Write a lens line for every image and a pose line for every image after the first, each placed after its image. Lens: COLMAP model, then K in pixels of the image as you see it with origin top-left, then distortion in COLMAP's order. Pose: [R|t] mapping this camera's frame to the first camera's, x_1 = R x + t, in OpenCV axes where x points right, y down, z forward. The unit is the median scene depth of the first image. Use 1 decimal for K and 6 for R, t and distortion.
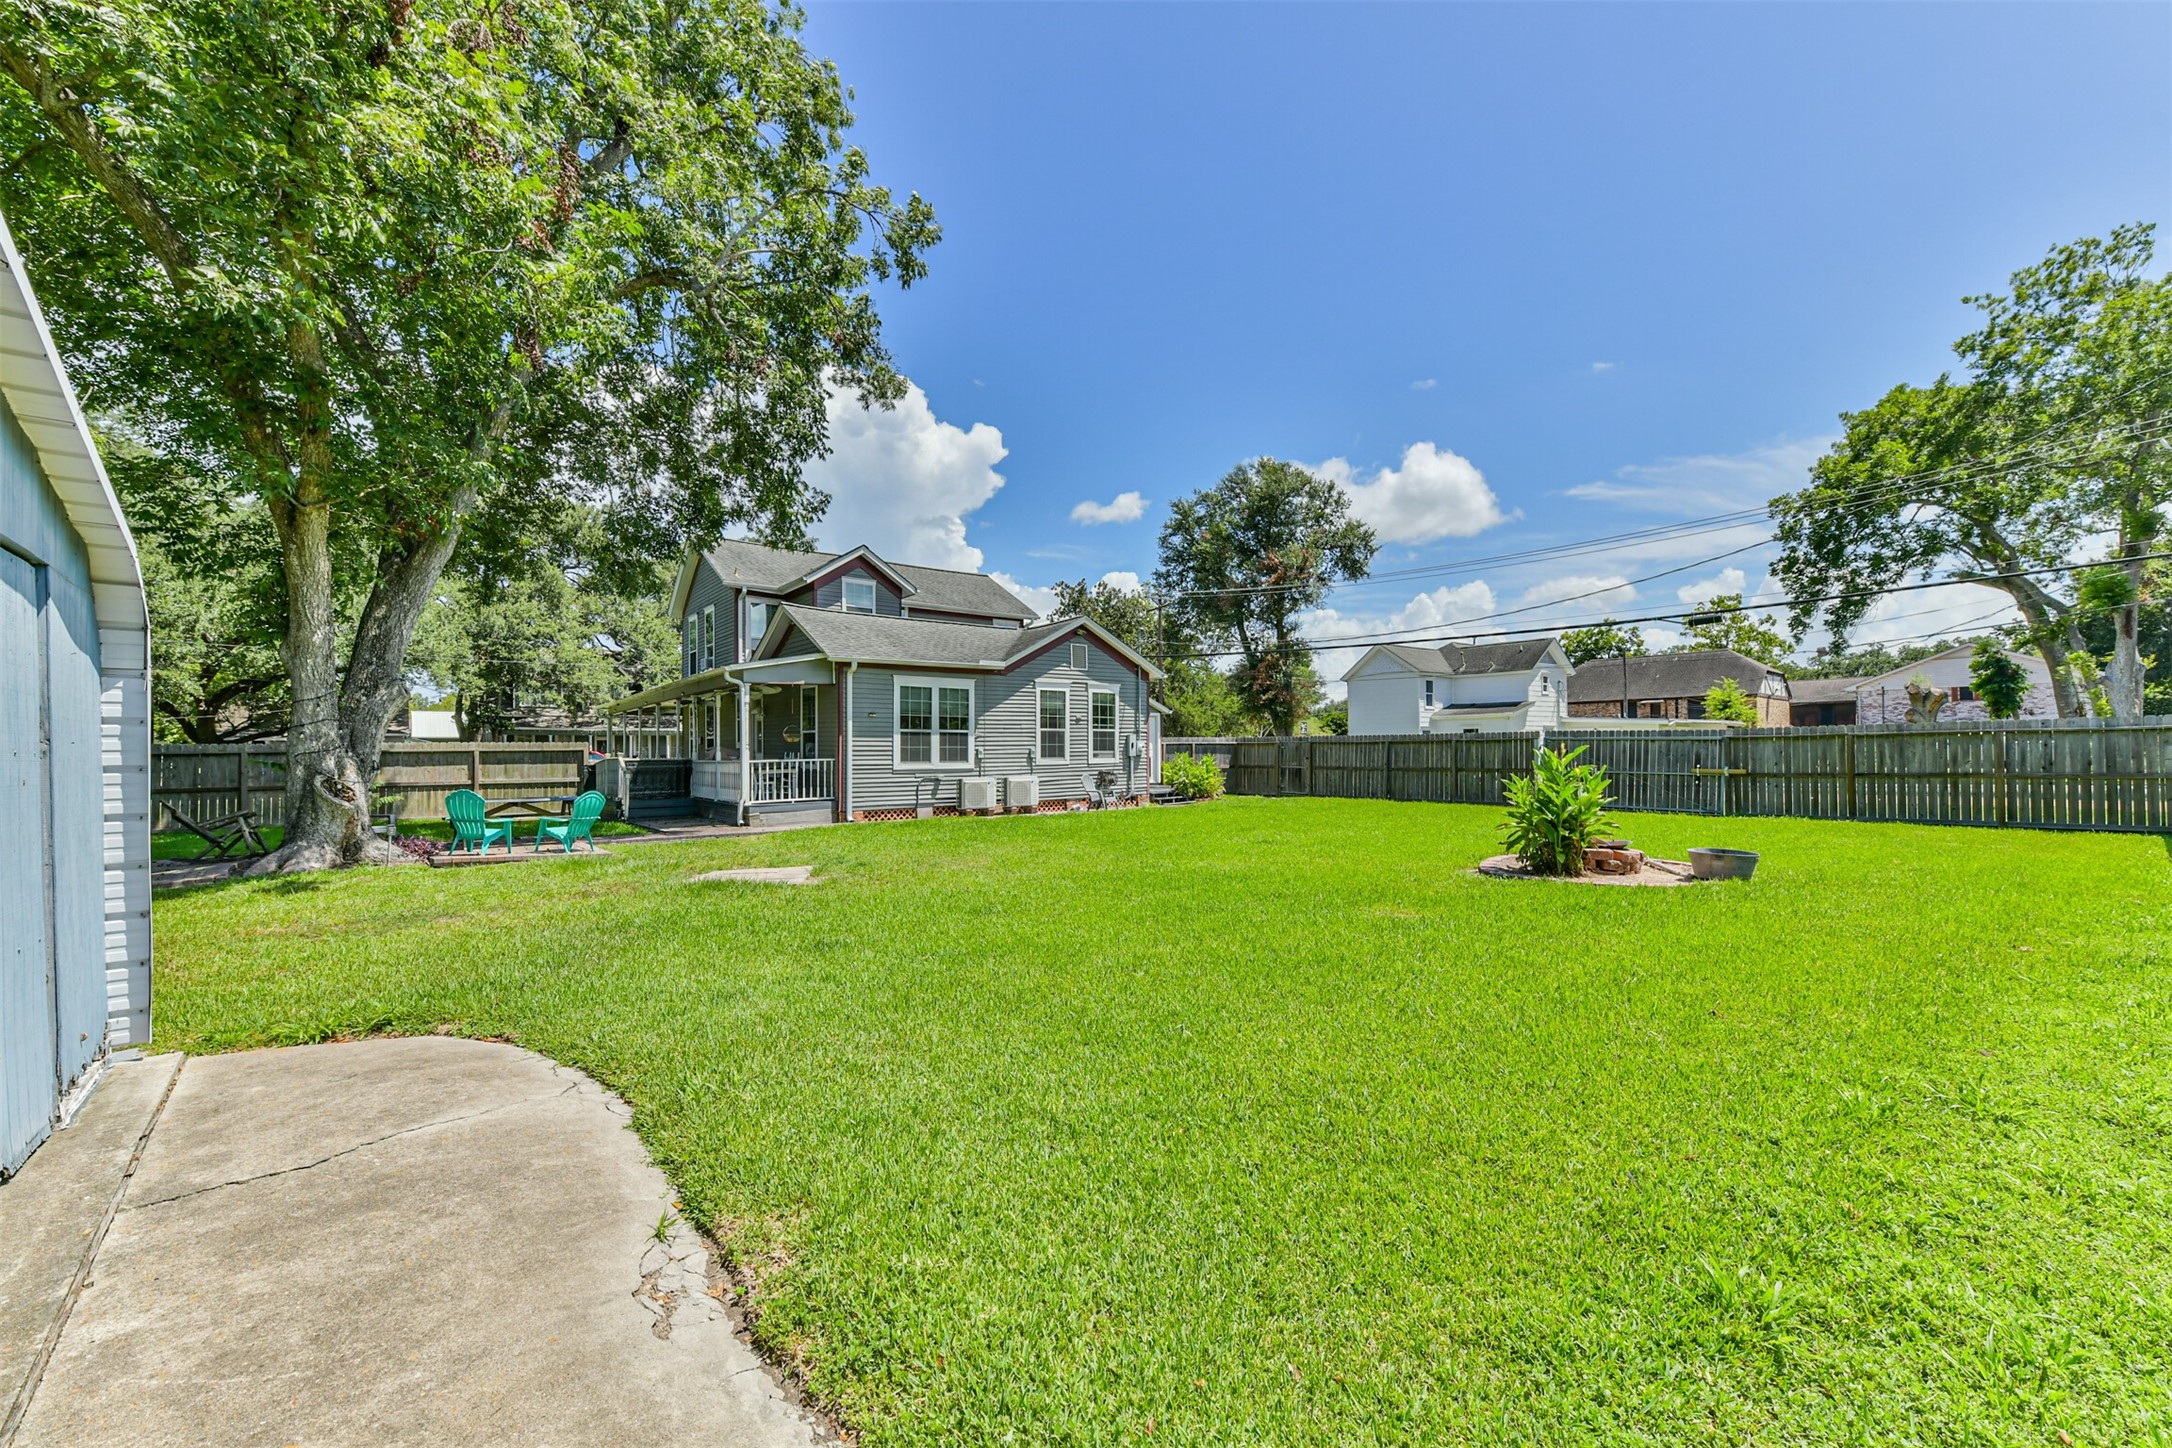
lens RADIAL K [[856.0, 0, 1084.2], [0, 856.0, 743.1], [0, 0, 1]] dist [-0.008643, -0.000572]
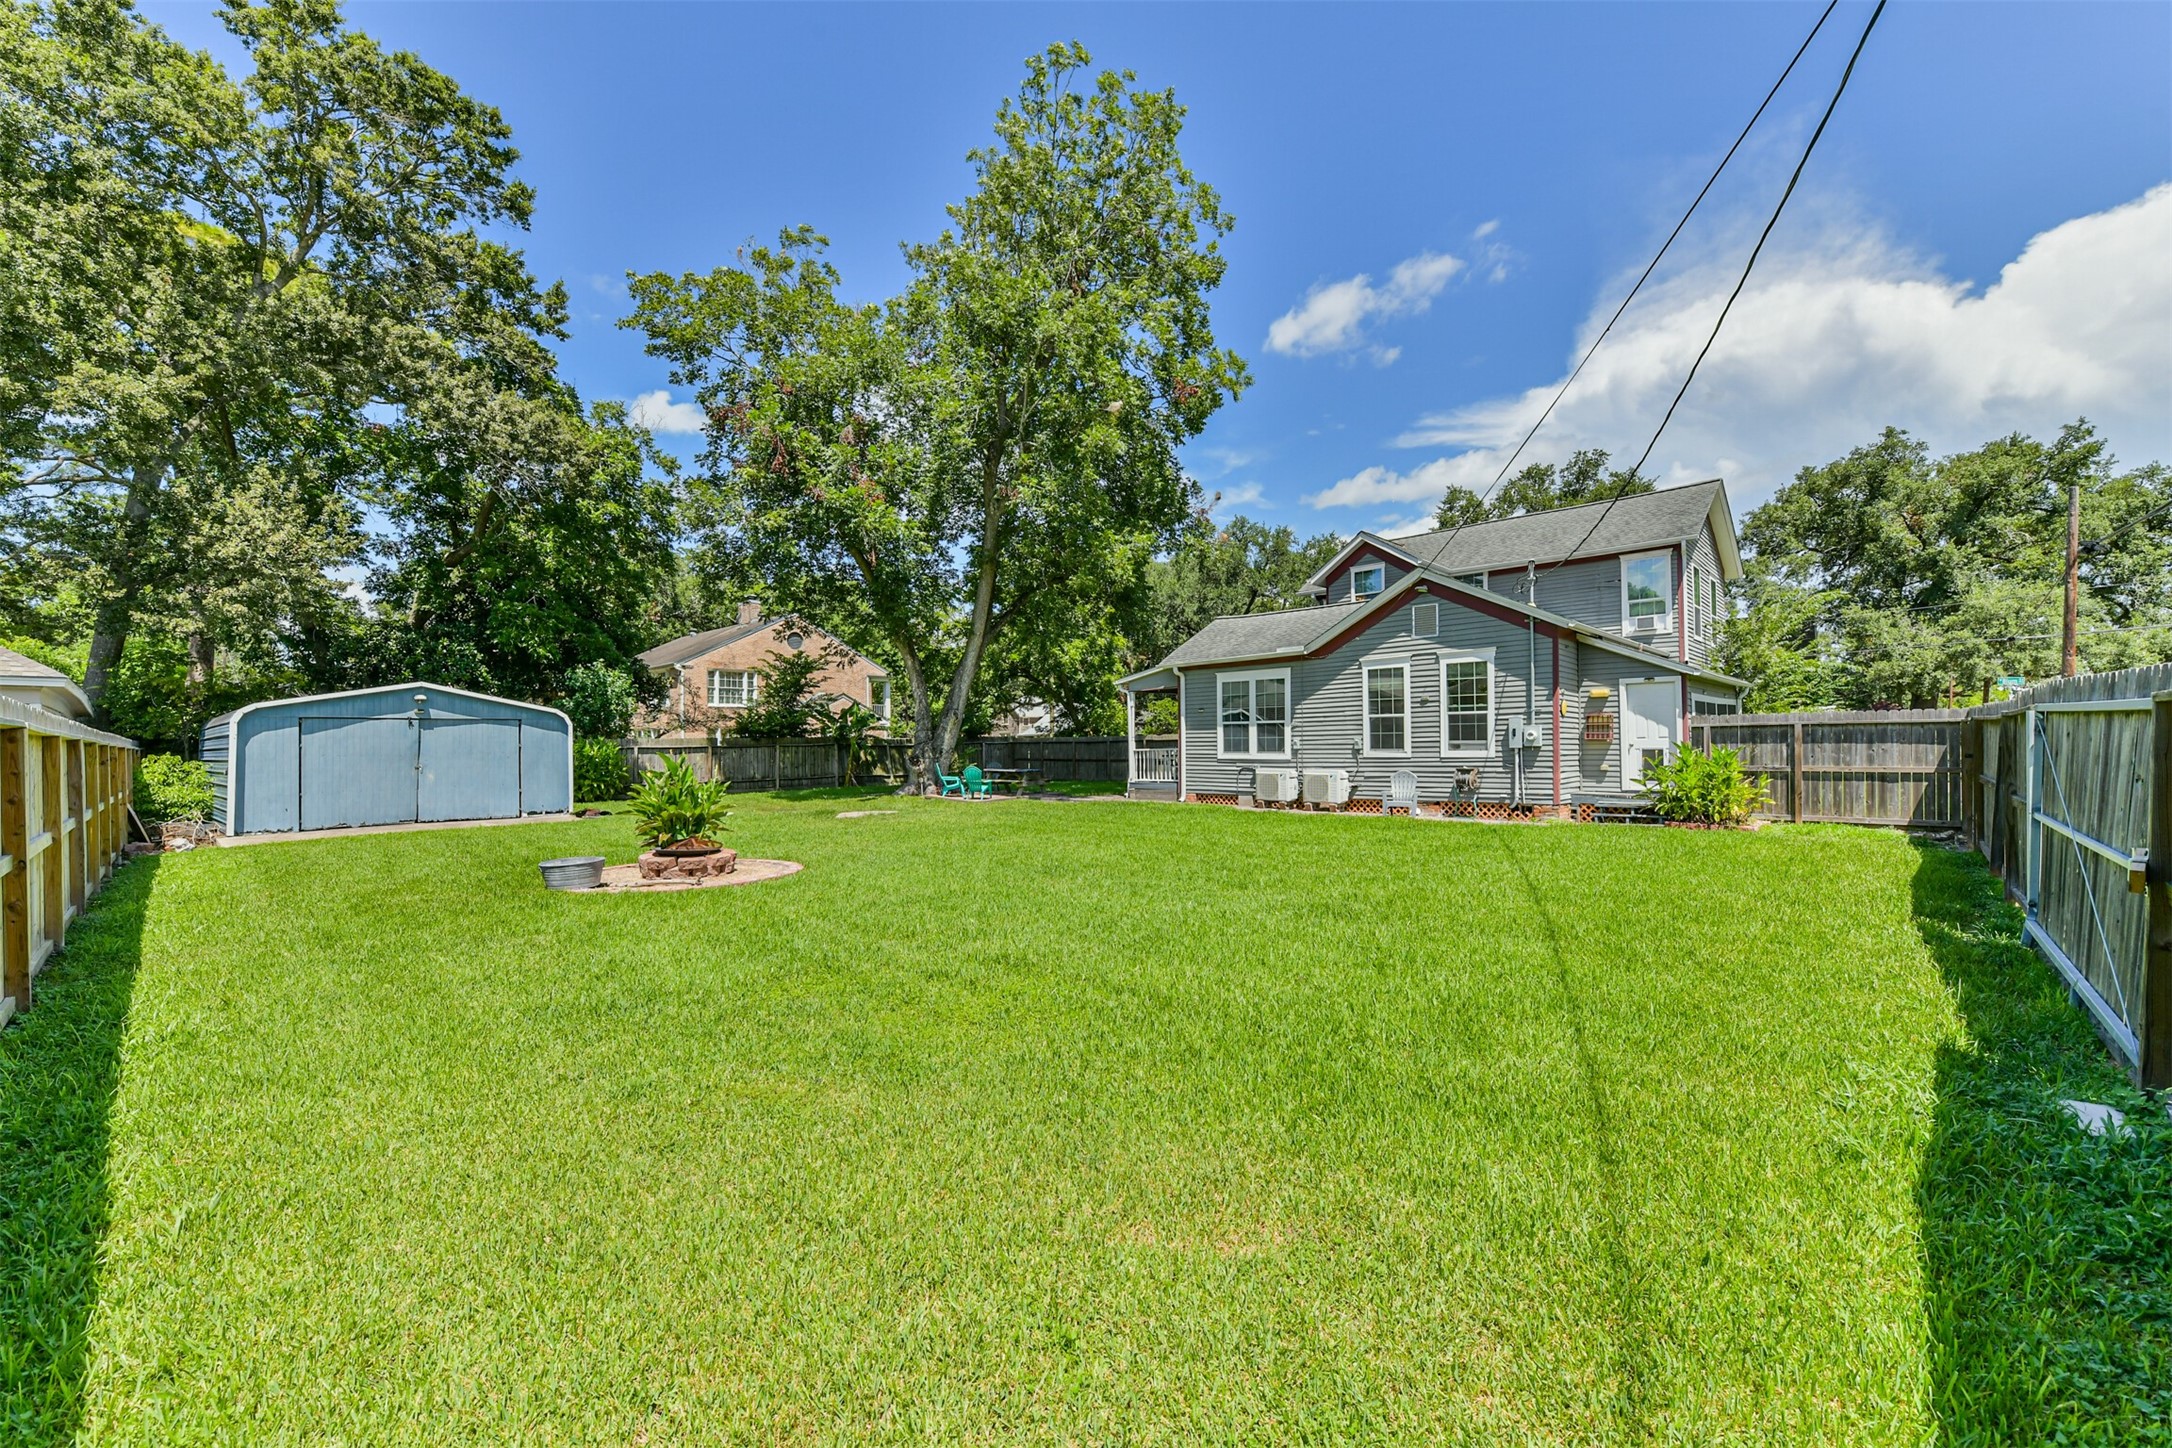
lens RADIAL K [[856.0, 0, 1084.5], [0, 856.0, 737.8], [0, 0, 1]] dist [-0.008643, -0.000572]
pose [[0.108043, 0.000905, -0.994146, 0.787041], [0.021269, 0.999769, 0.003222, -0.003182], [0.993919, -0.021493, 0.107998, 0.651323]]
